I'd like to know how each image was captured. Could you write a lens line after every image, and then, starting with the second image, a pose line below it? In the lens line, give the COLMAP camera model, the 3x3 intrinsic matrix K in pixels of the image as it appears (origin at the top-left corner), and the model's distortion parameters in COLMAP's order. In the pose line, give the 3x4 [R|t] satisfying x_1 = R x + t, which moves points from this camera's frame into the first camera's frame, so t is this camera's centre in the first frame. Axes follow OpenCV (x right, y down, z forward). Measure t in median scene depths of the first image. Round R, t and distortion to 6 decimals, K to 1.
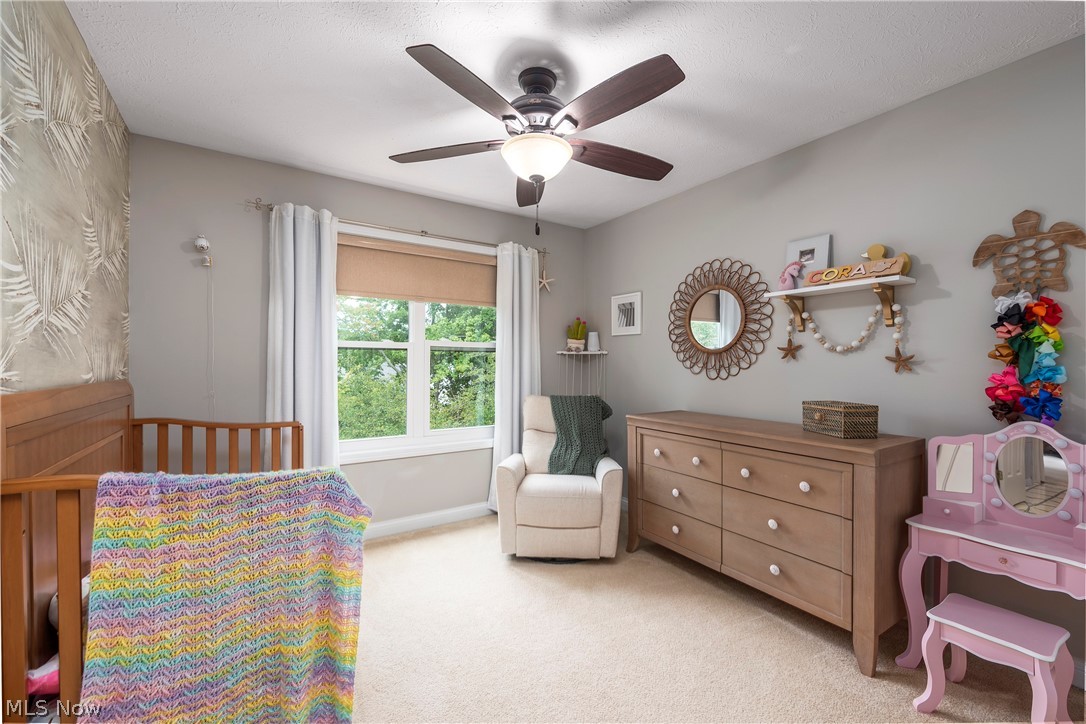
lens RADIAL K [[445.8, 0, 544.6], [0, 445.8, 365.2], [0, 0, 1]] dist [0.010601, -0.005104]
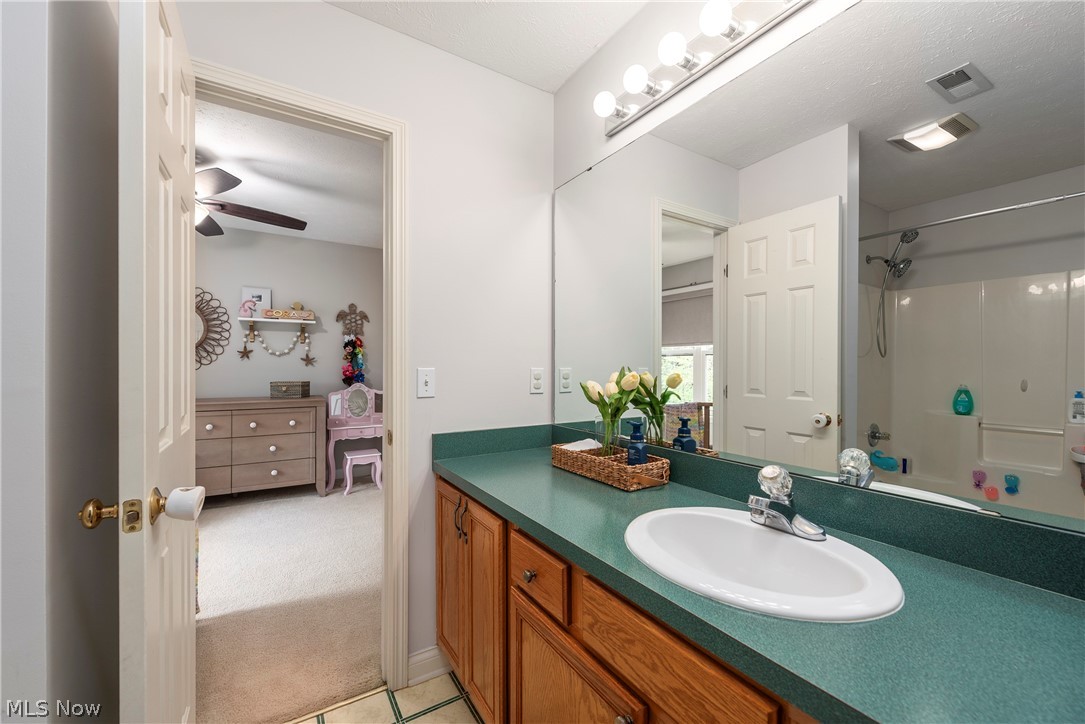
lens RADIAL K [[430.6, 0, 542.0], [0, 430.6, 366.6], [0, 0, 1]] dist [-0.001424, -0.000530]
pose [[0.021065, -0.002537, 0.999775, -1.210984], [0.001276, 0.999996, 0.002510, 0.015981], [-0.999777, 0.001223, 0.021068, -0.138371]]
